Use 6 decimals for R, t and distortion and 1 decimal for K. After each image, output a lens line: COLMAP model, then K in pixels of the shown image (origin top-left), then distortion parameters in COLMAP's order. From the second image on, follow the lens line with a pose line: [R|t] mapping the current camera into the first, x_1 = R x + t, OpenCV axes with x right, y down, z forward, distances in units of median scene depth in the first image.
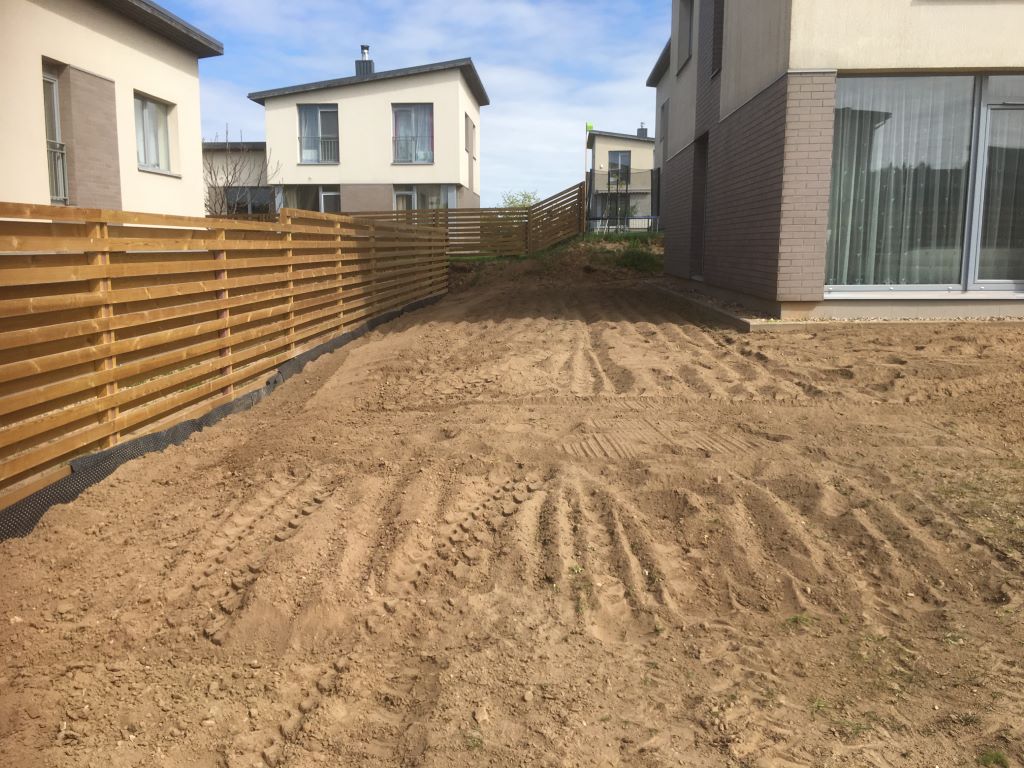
lens RADIAL K [[852.1, 0, 511.3], [0, 852.1, 365.1], [0, 0, 1]] dist [0.078981, -0.131649]
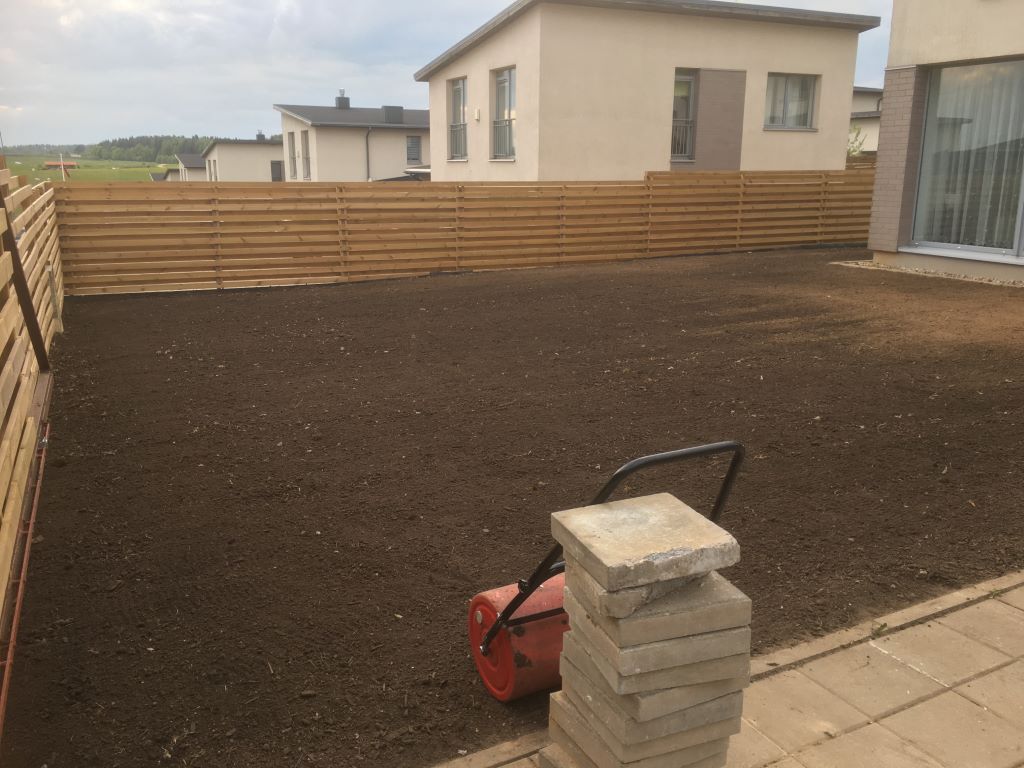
lens RADIAL K [[863.6, 0, 499.4], [0, 863.6, 343.3], [0, 0, 1]] dist [0.088573, -0.141926]
pose [[0.467760, 0.184663, -0.864350, 1.195073], [-0.128886, 0.981729, 0.139991, -0.048441], [0.874408, 0.045920, 0.483014, -0.103048]]
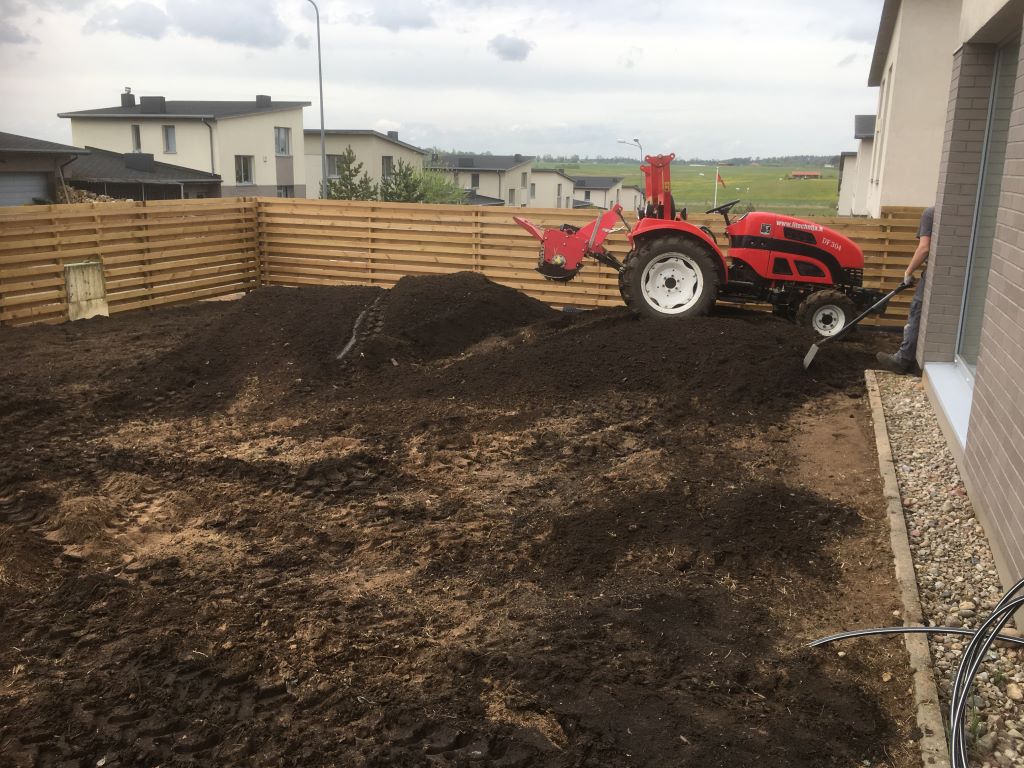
lens RADIAL K [[852.1, 0, 511.3], [0, 852.1, 365.1], [0, 0, 1]] dist [0.078981, -0.131649]
pose [[-0.301852, 0.214650, -0.928876, 1.118235], [-0.149615, 0.951585, 0.268517, -0.212116], [0.941542, 0.220026, -0.255123, 0.822423]]
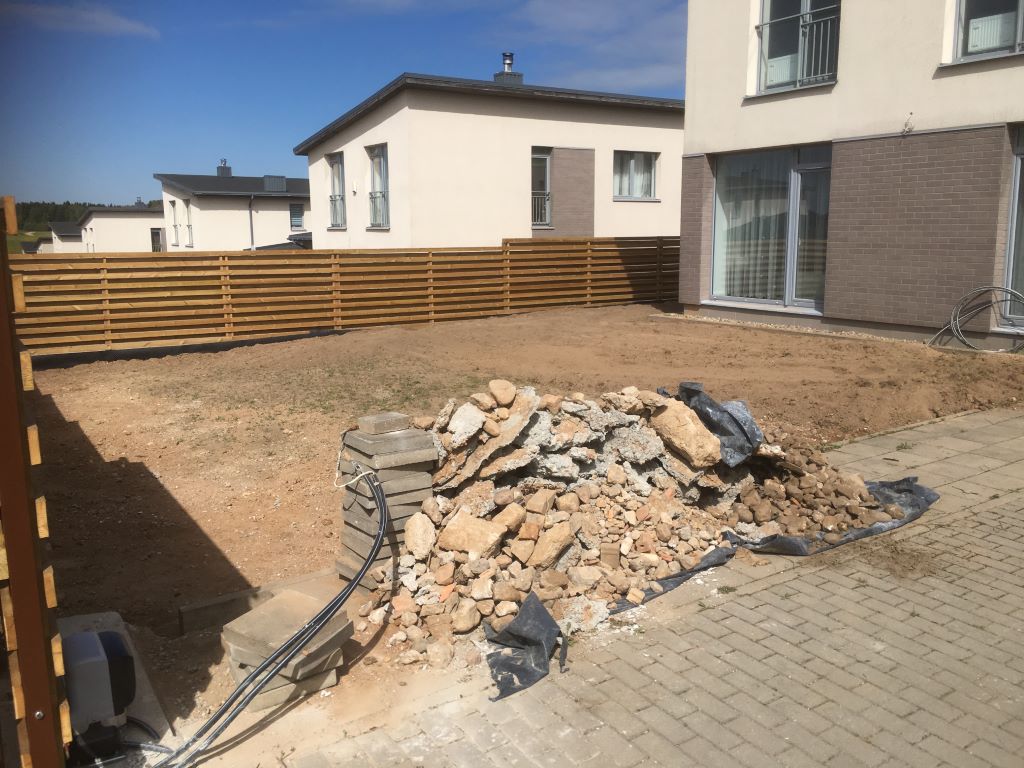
lens RADIAL K [[852.1, 0, 511.3], [0, 852.1, 365.1], [0, 0, 1]] dist [0.078981, -0.131649]
pose [[0.588202, 0.130031, -0.798192, 1.367596], [-0.111610, 0.990597, 0.079128, -0.051928], [0.800975, 0.042543, 0.597184, -0.156434]]
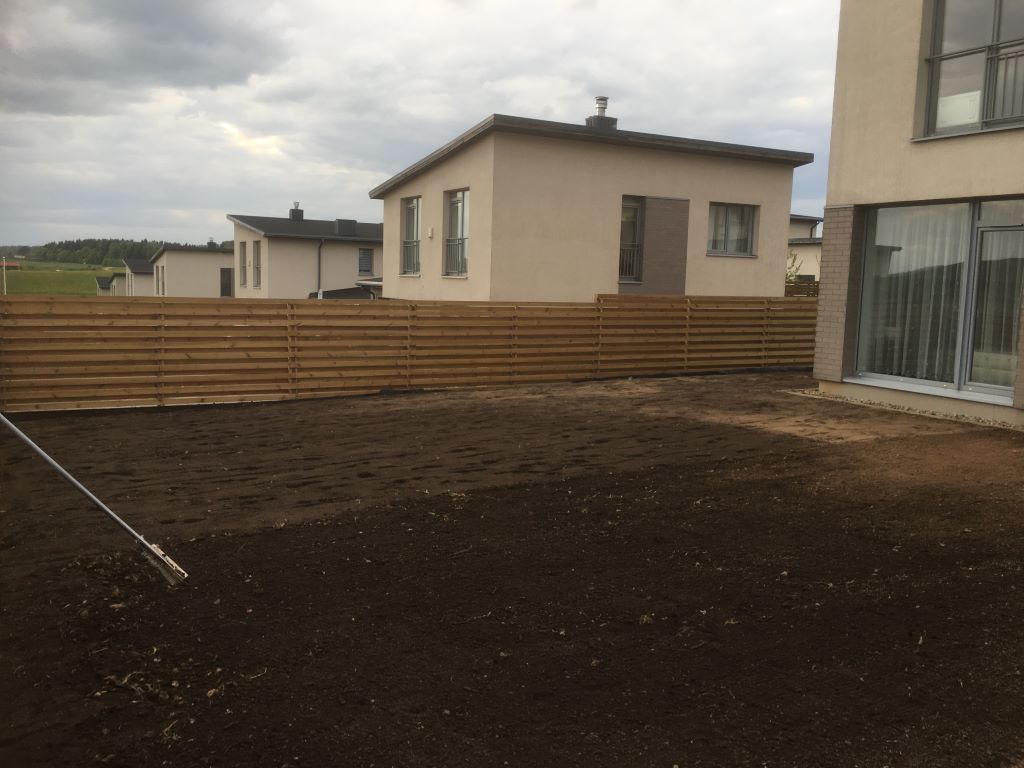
lens RADIAL K [[863.6, 0, 499.4], [0, 863.6, 343.3], [0, 0, 1]] dist [0.088573, -0.141926]
pose [[0.517731, 0.085349, -0.851275, 1.176484], [-0.150119, 0.988637, 0.007821, -0.065660], [0.842270, 0.123743, 0.524661, -0.103510]]
